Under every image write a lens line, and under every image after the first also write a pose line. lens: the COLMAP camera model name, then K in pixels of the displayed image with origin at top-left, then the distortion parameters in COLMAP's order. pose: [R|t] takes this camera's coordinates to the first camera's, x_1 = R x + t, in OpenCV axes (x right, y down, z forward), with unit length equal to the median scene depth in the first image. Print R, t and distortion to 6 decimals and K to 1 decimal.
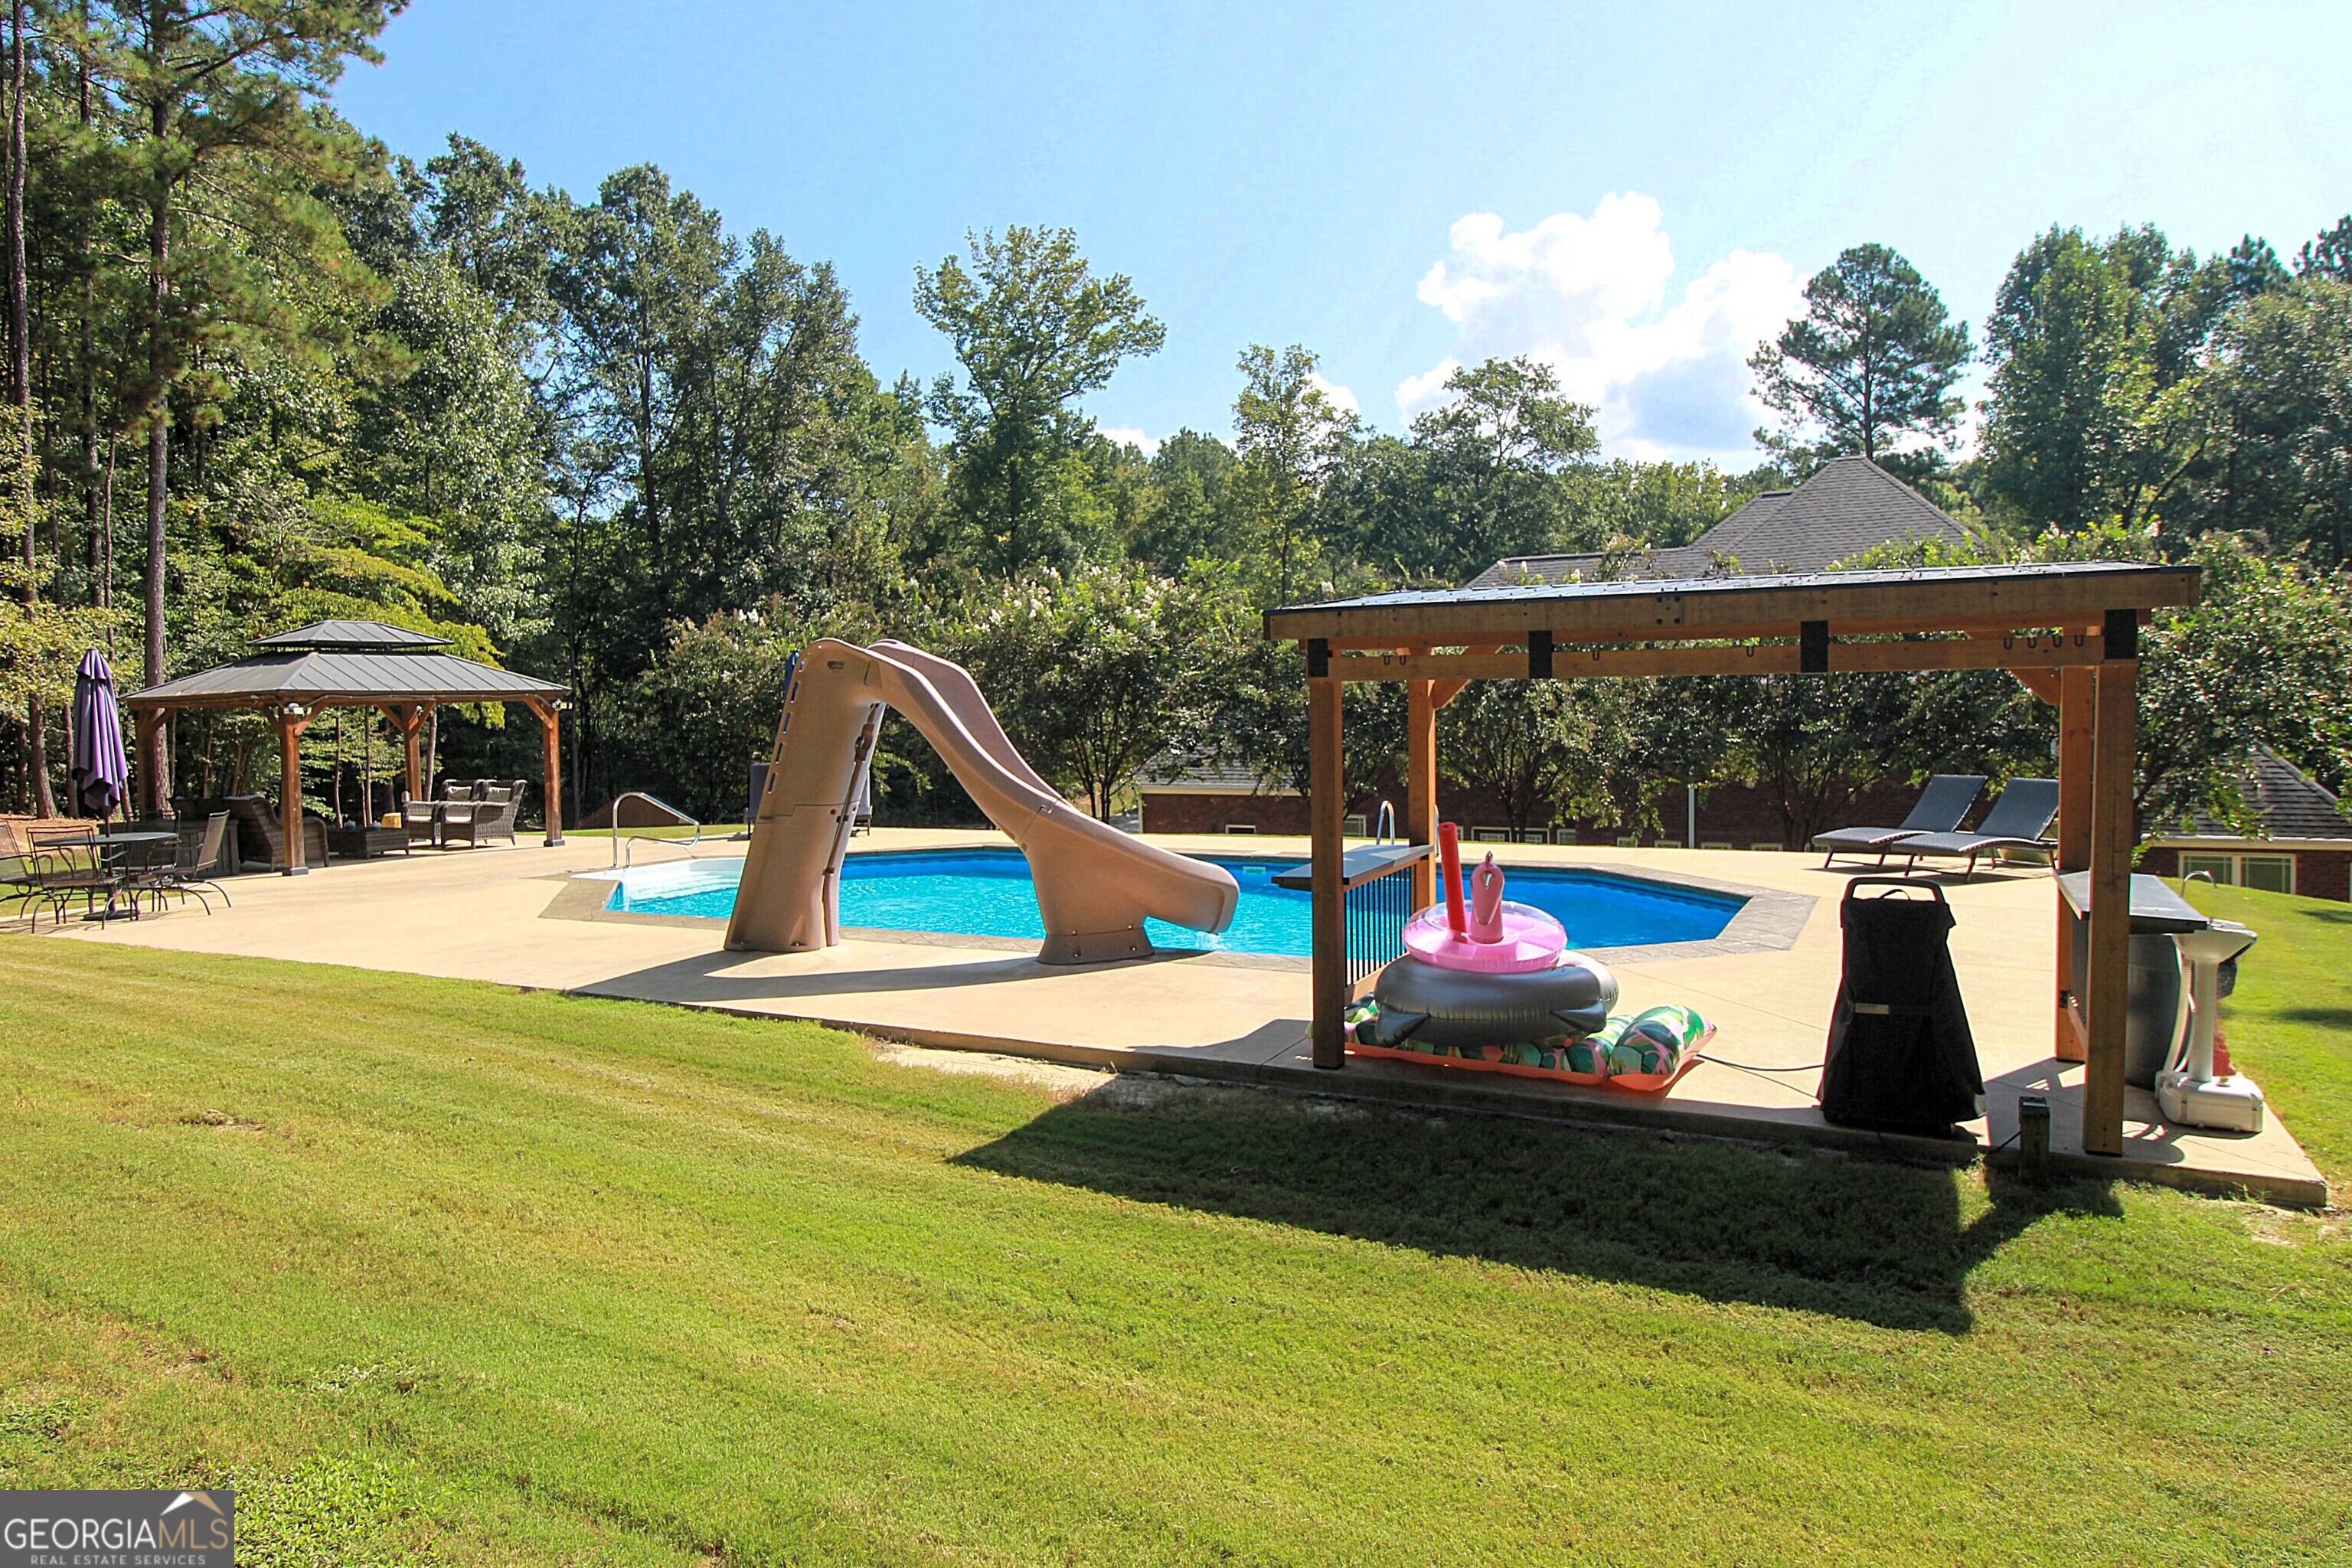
lens RADIAL K [[1448.7, 0, 1176.0], [0, 1448.7, 784.0], [0, 0, 1]] dist [-0.003046, -0.001780]
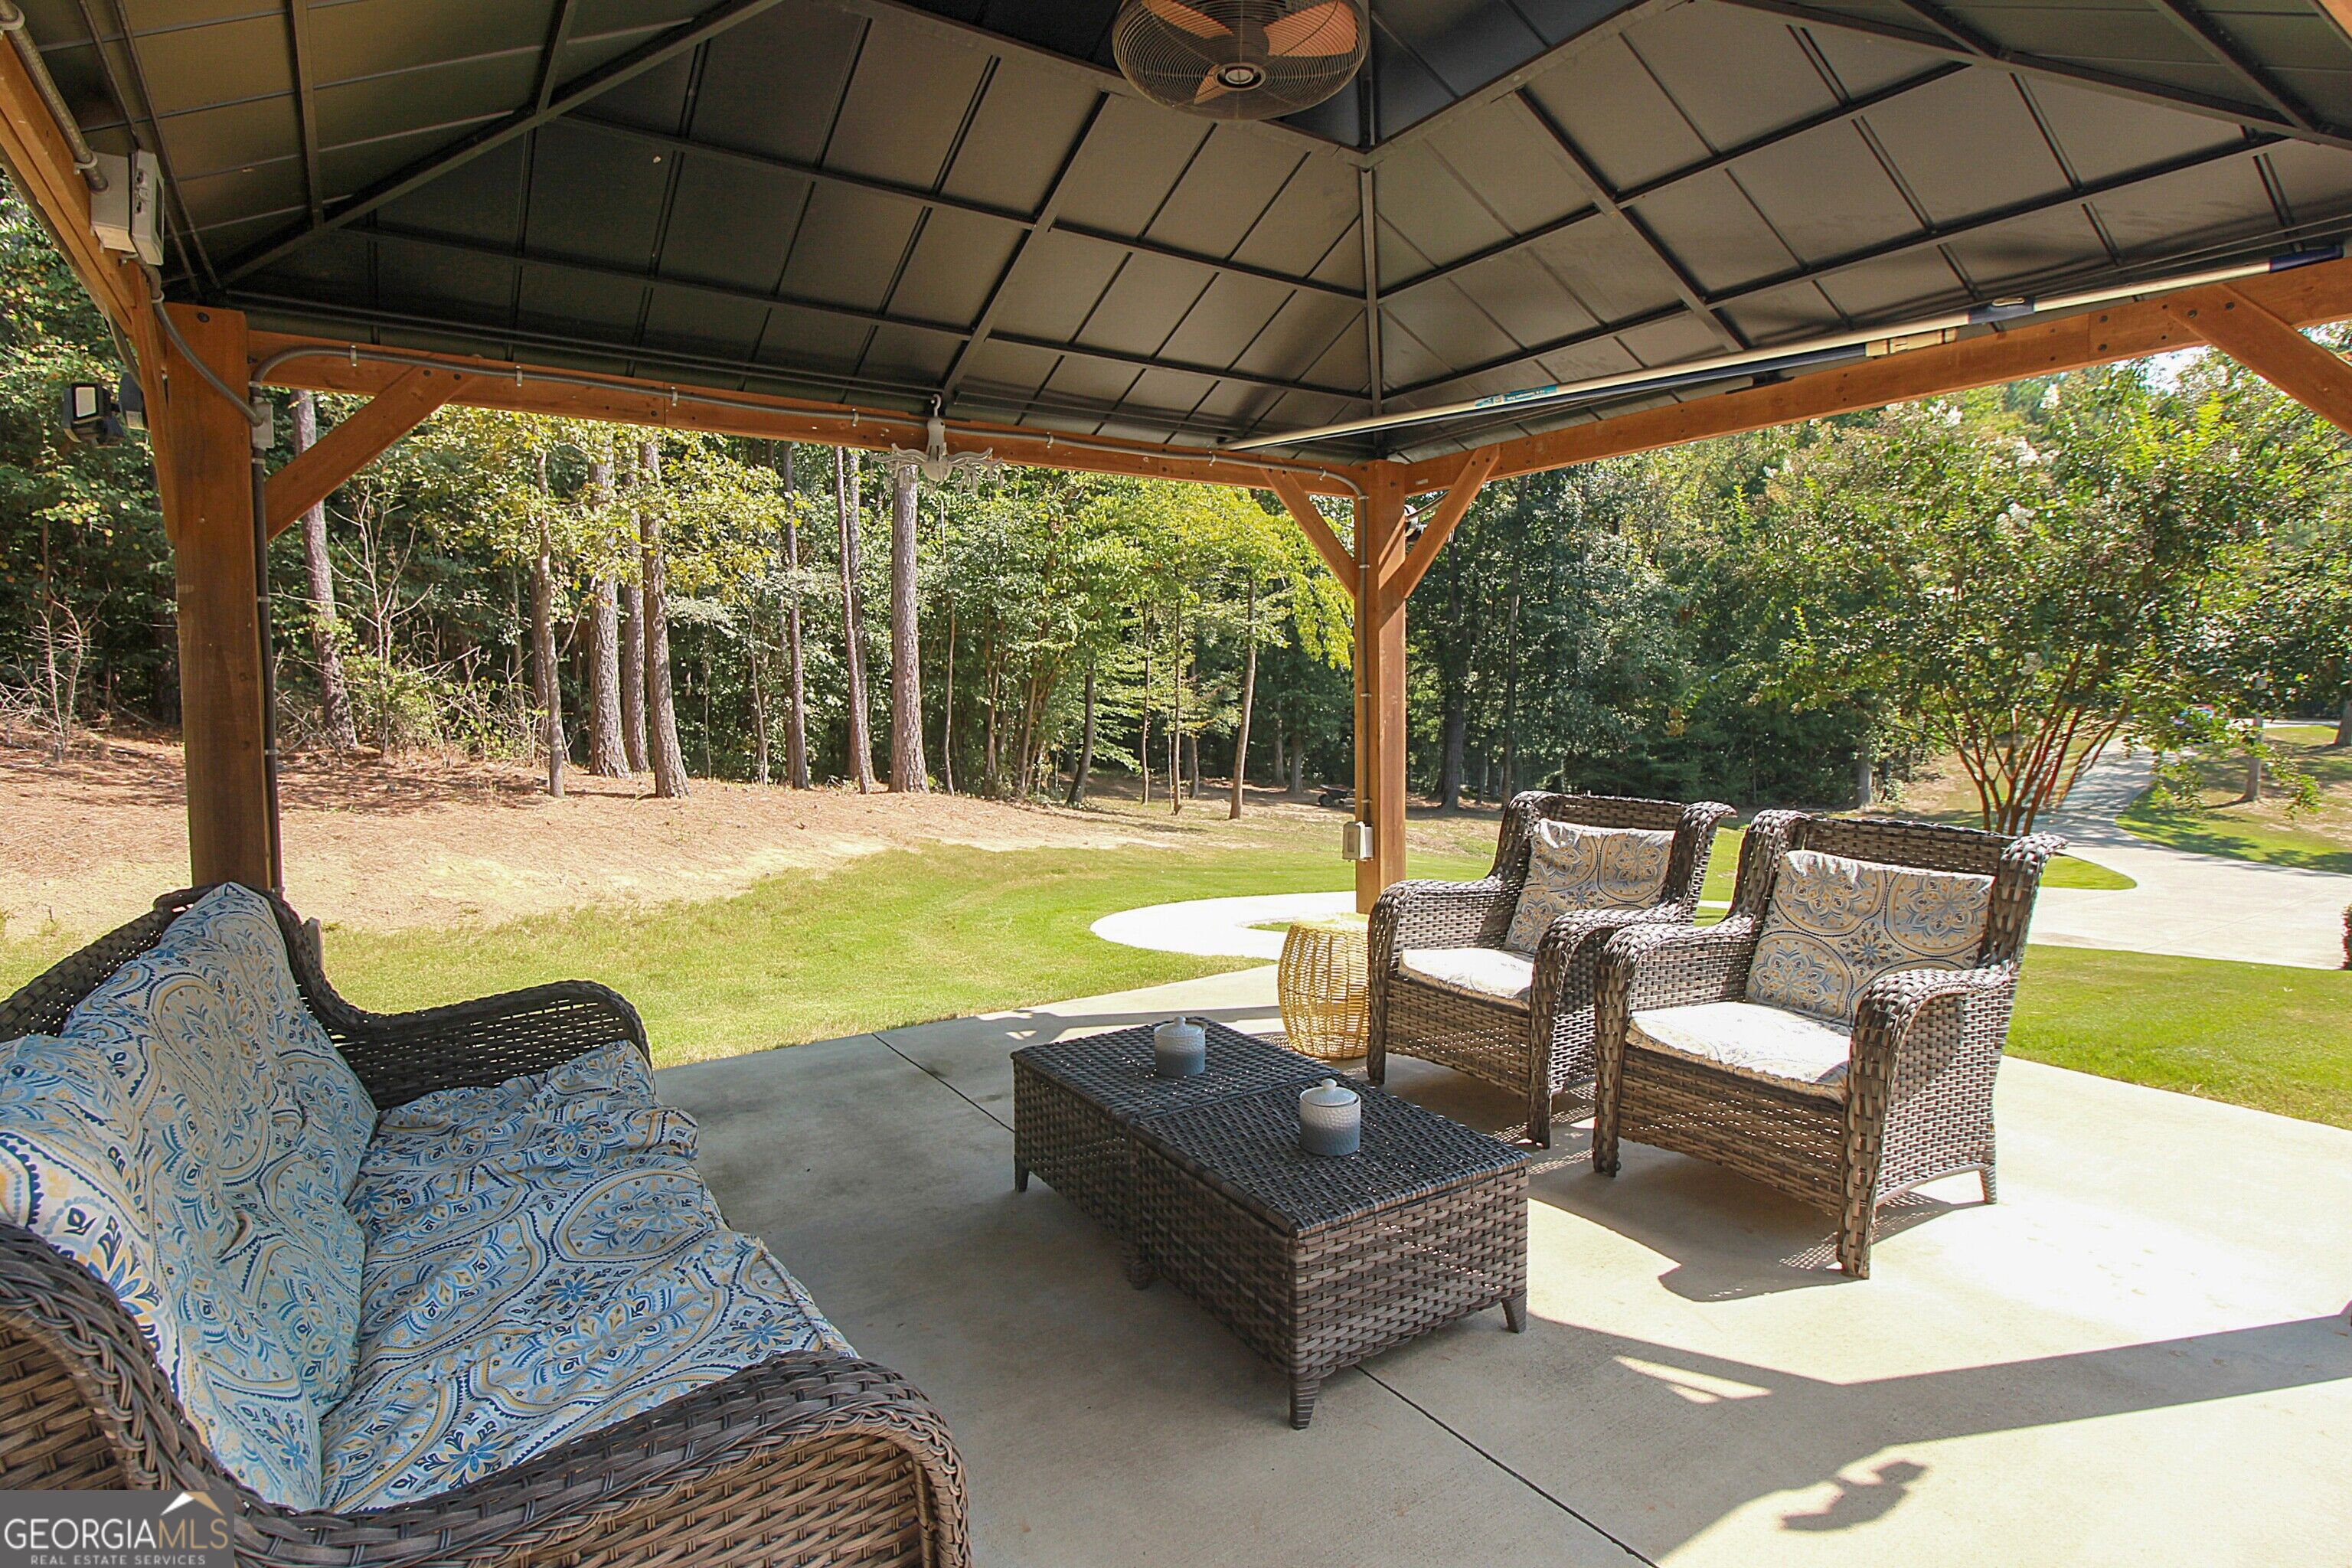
lens RADIAL K [[1219.5, 0, 1176.0], [0, 1219.5, 784.0], [0, 0, 1]] dist [-0.022247, 0.000325]
pose [[0.876848, 0.055606, -0.477541, -0.233920], [-0.038787, 0.998233, 0.045017, -0.005187], [0.479200, -0.020950, 0.877455, 0.404607]]
